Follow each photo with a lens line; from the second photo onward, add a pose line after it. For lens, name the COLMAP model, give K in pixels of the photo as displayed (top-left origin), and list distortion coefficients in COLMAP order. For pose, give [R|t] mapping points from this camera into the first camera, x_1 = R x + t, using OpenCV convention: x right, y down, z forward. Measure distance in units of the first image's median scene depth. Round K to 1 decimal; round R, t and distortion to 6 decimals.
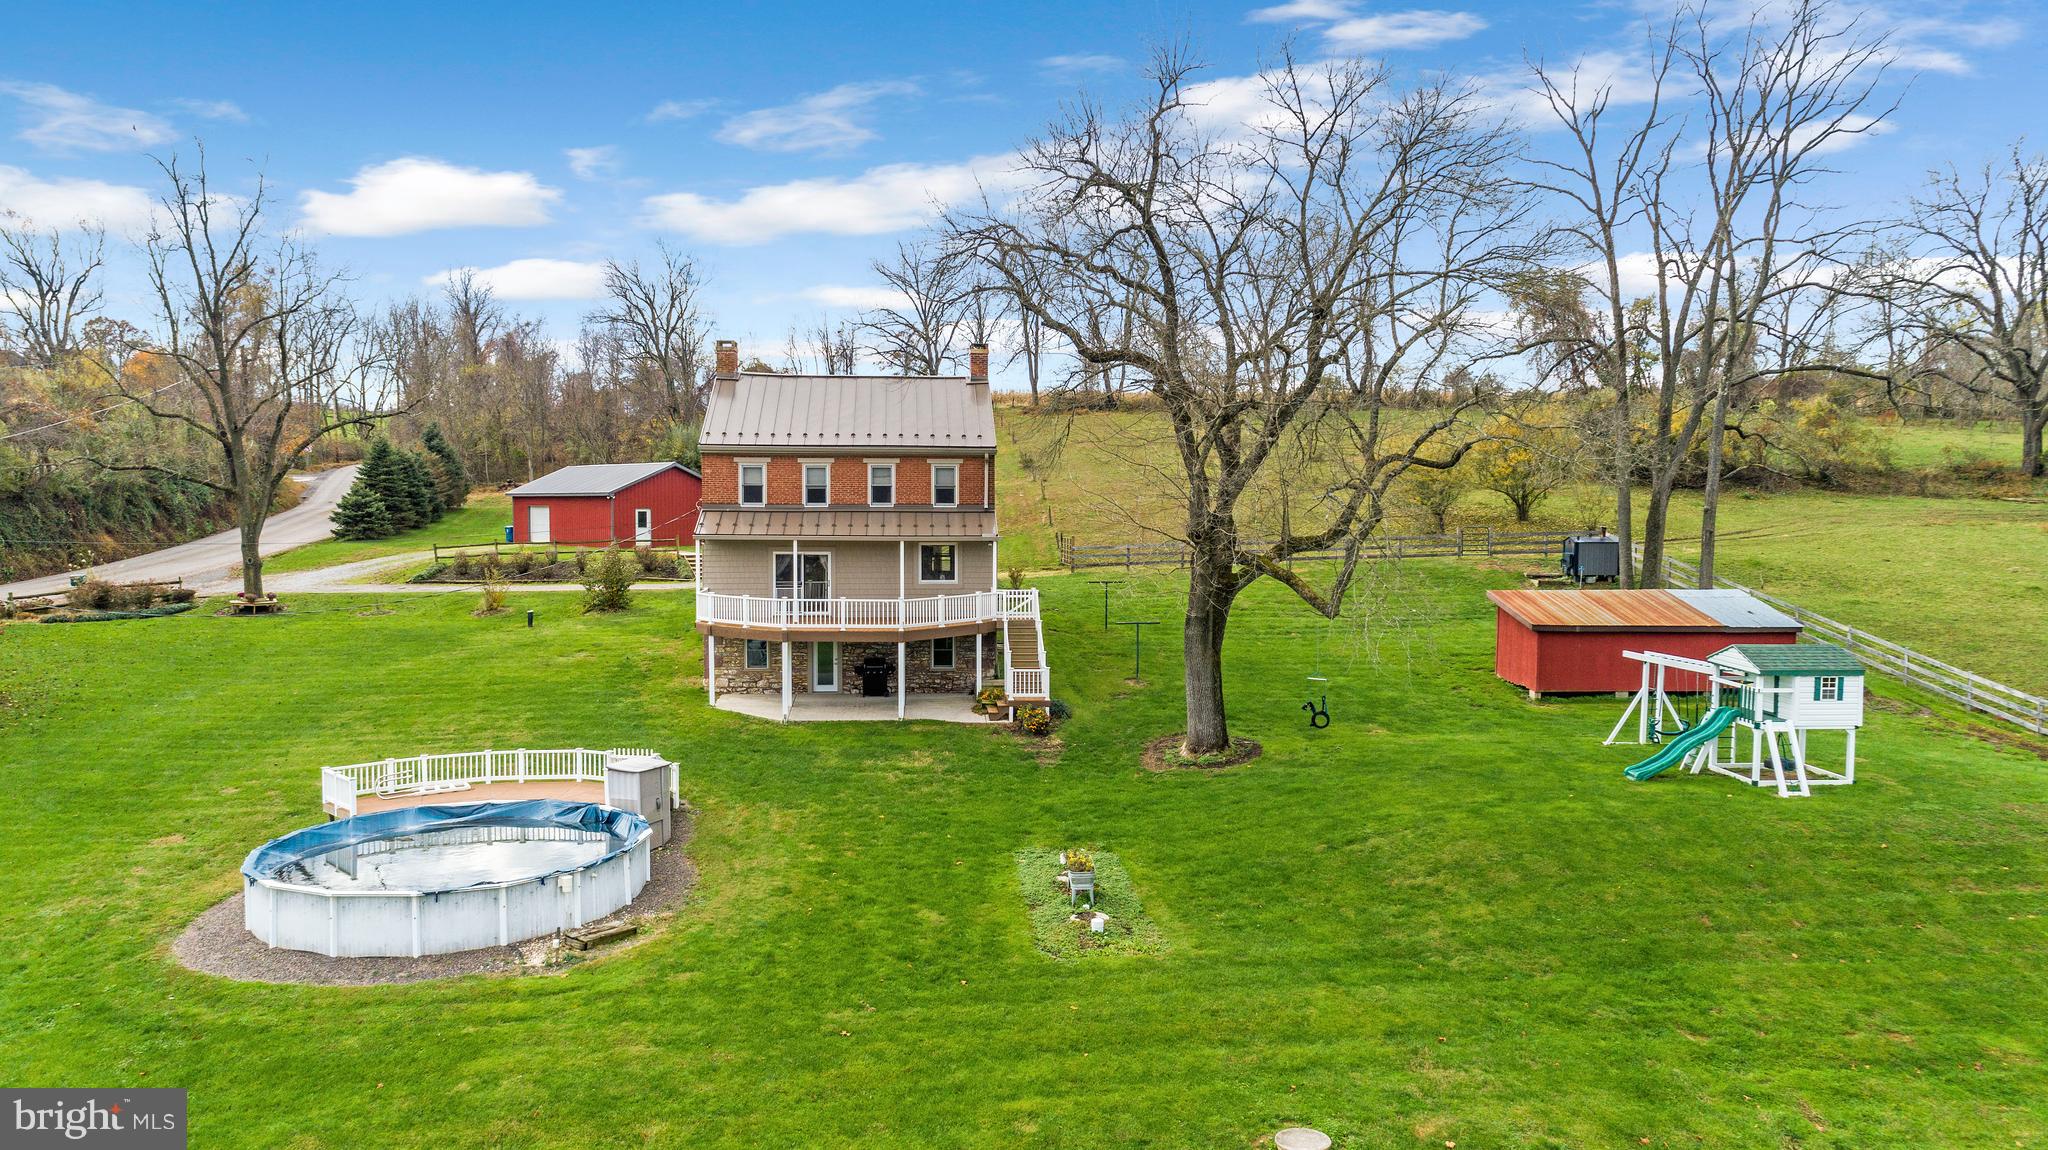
lens RADIAL K [[1370.8, 0, 1027.1], [0, 1370.8, 579.0], [0, 0, 1]] dist [0.015829, 0.007823]
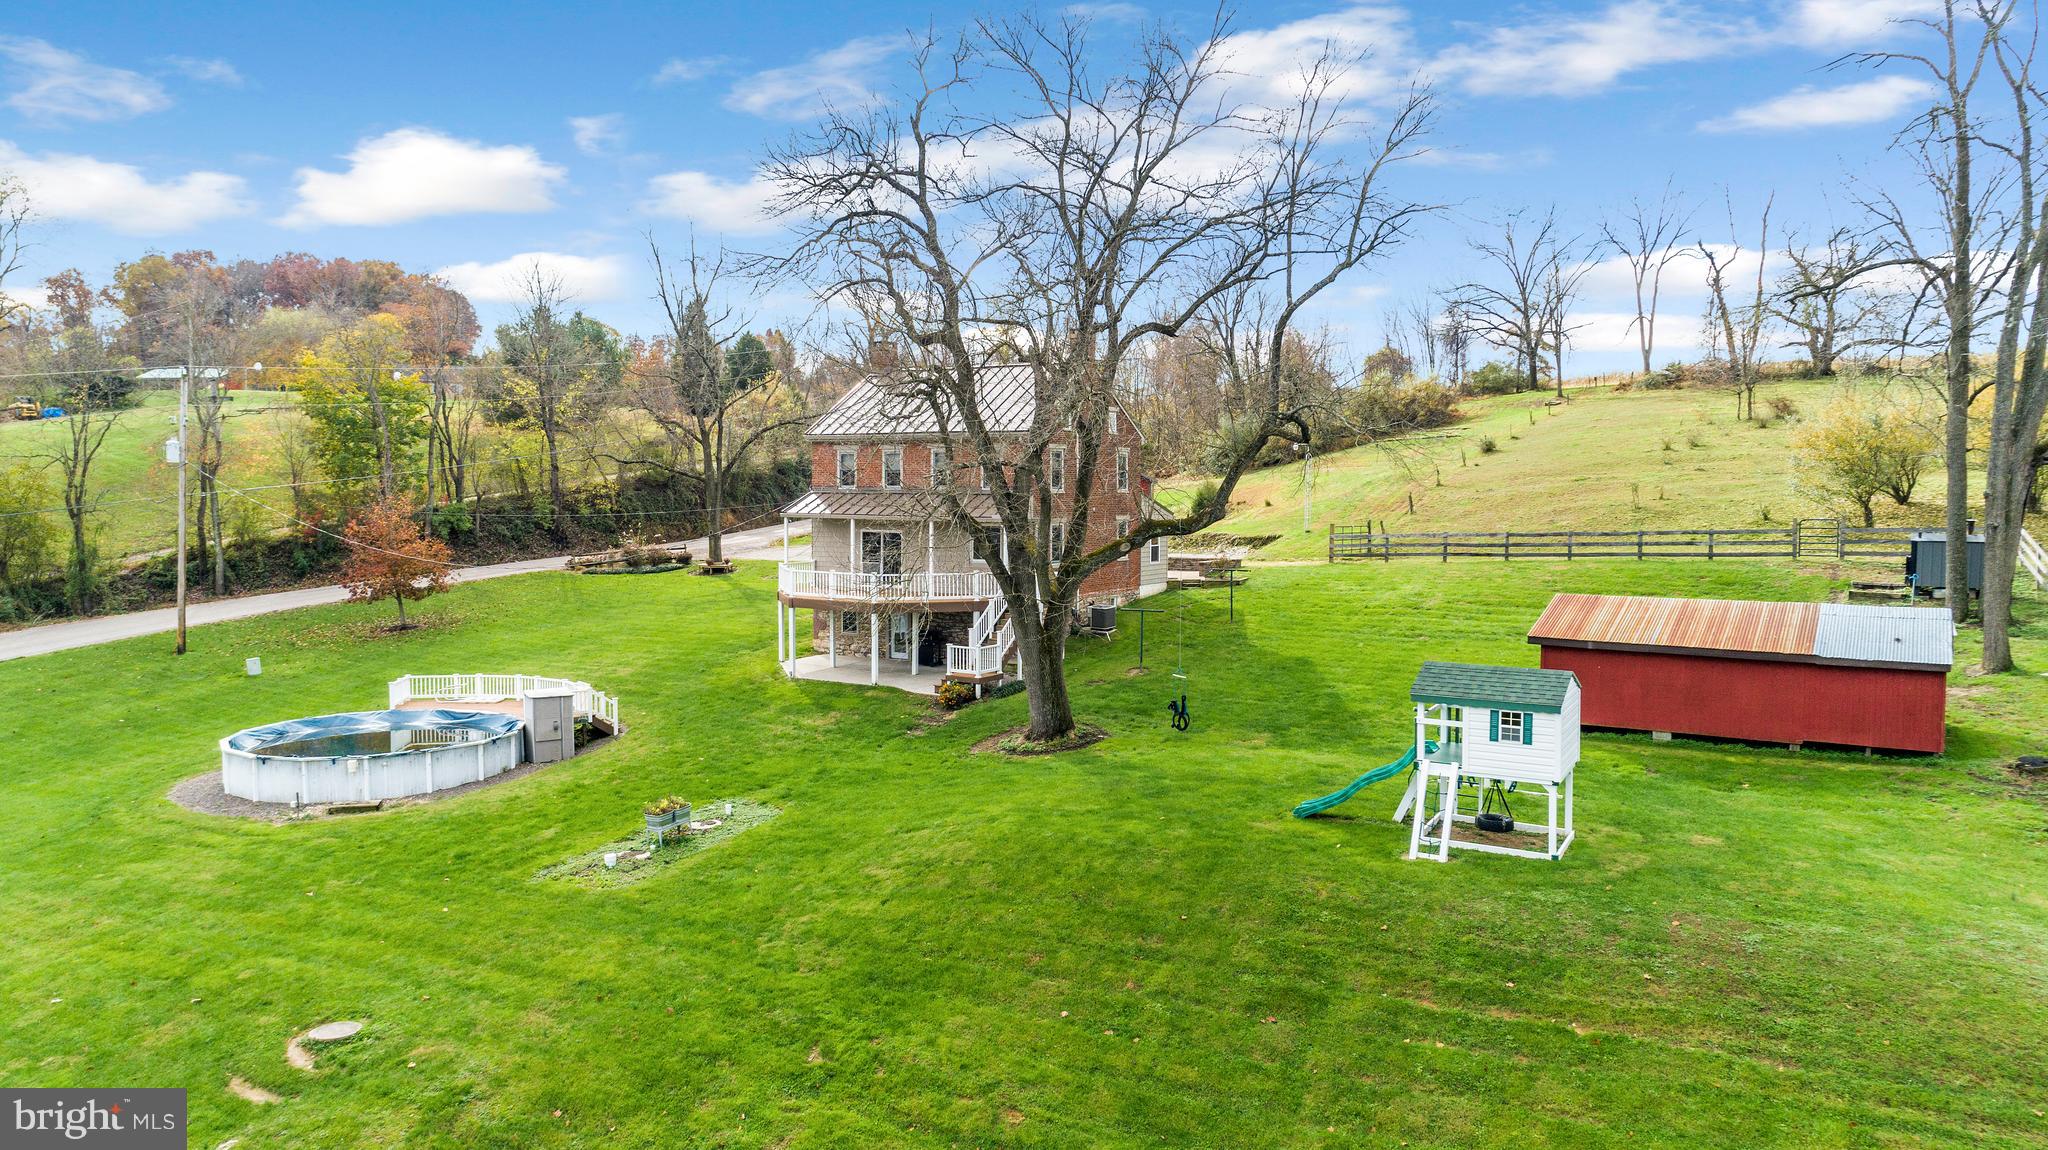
lens RADIAL K [[1370.8, 0, 1027.1], [0, 1370.8, 579.0], [0, 0, 1]] dist [0.015829, 0.007823]
pose [[0.815239, 0.038255, -0.577860, 0.794855], [-0.034753, 0.999249, 0.017122, -0.004882], [0.578082, 0.006124, 0.815956, 0.236618]]
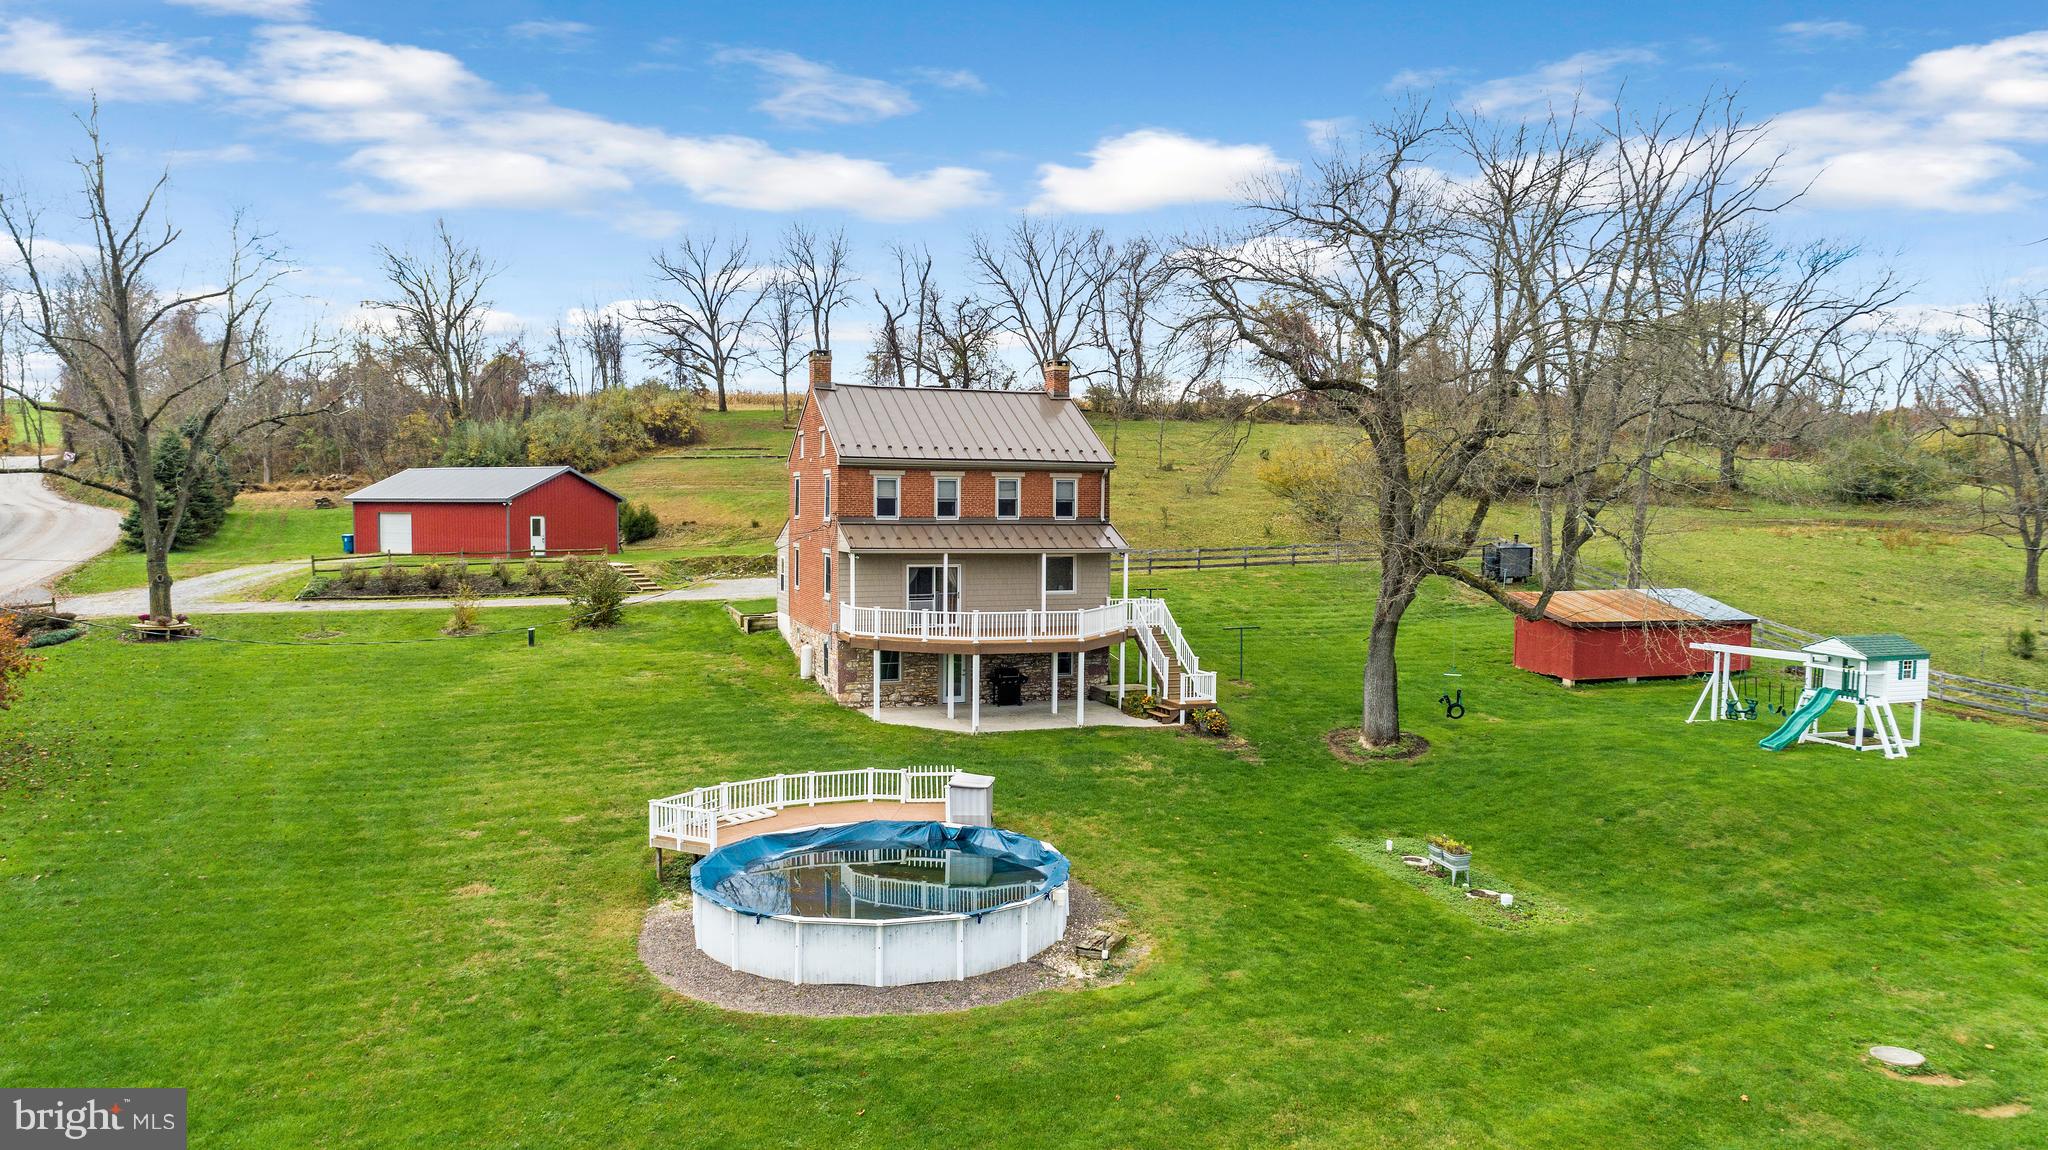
lens RADIAL K [[1370.8, 0, 1027.1], [0, 1370.8, 579.0], [0, 0, 1]] dist [0.015829, 0.007823]
pose [[0.961679, -0.012332, 0.273900, -0.521525], [0.012322, 0.999923, 0.001756, -0.014107], [-0.273900, 0.001686, 0.961757, 0.020814]]
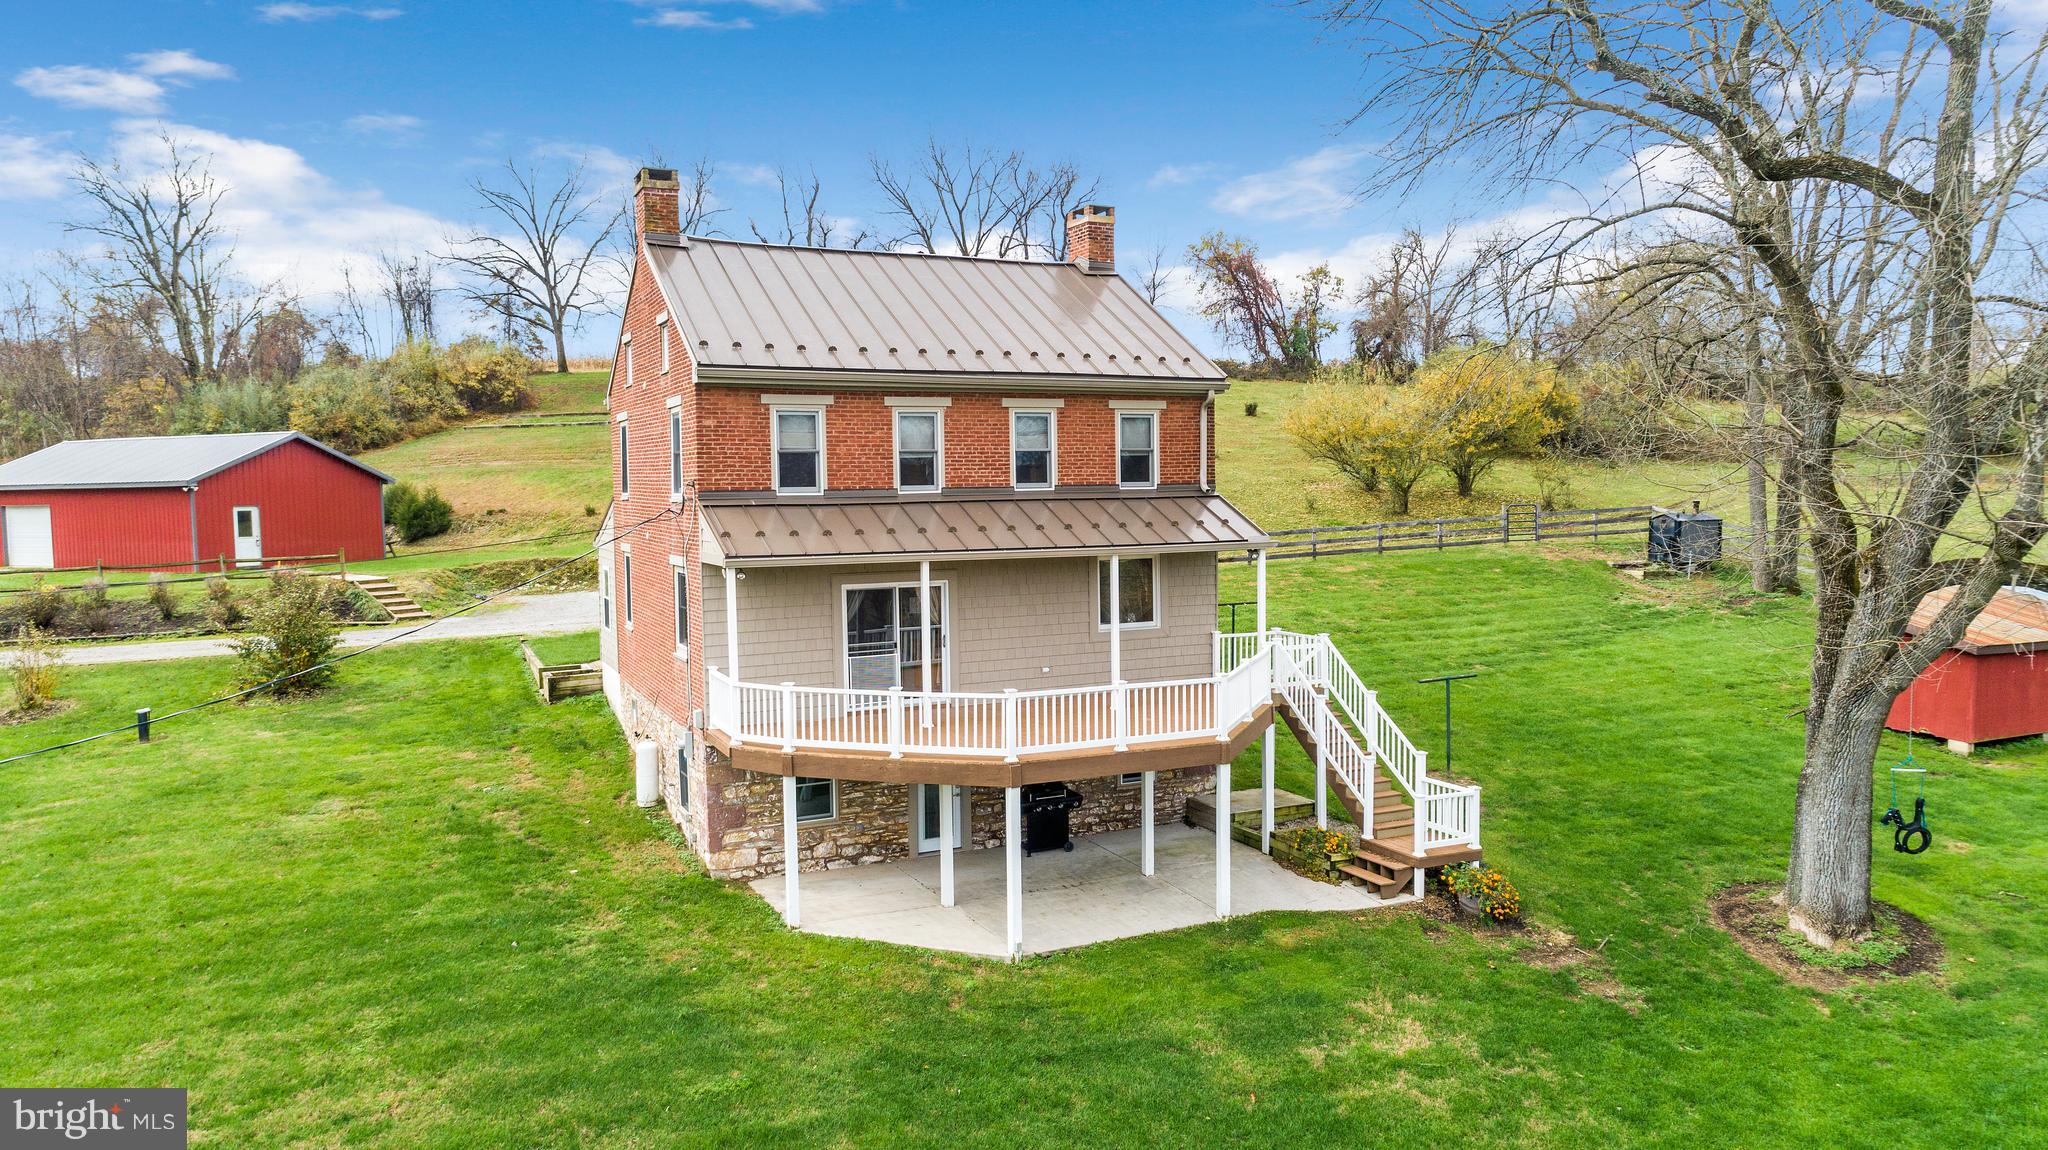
lens RADIAL K [[1370.8, 0, 1027.1], [0, 1370.8, 579.0], [0, 0, 1]] dist [0.015829, 0.007823]
pose [[0.934398, -0.042040, 0.353741, -0.415345], [0.038007, 0.999109, 0.018342, -0.039922], [-0.354197, -0.003694, 0.935163, 0.711130]]
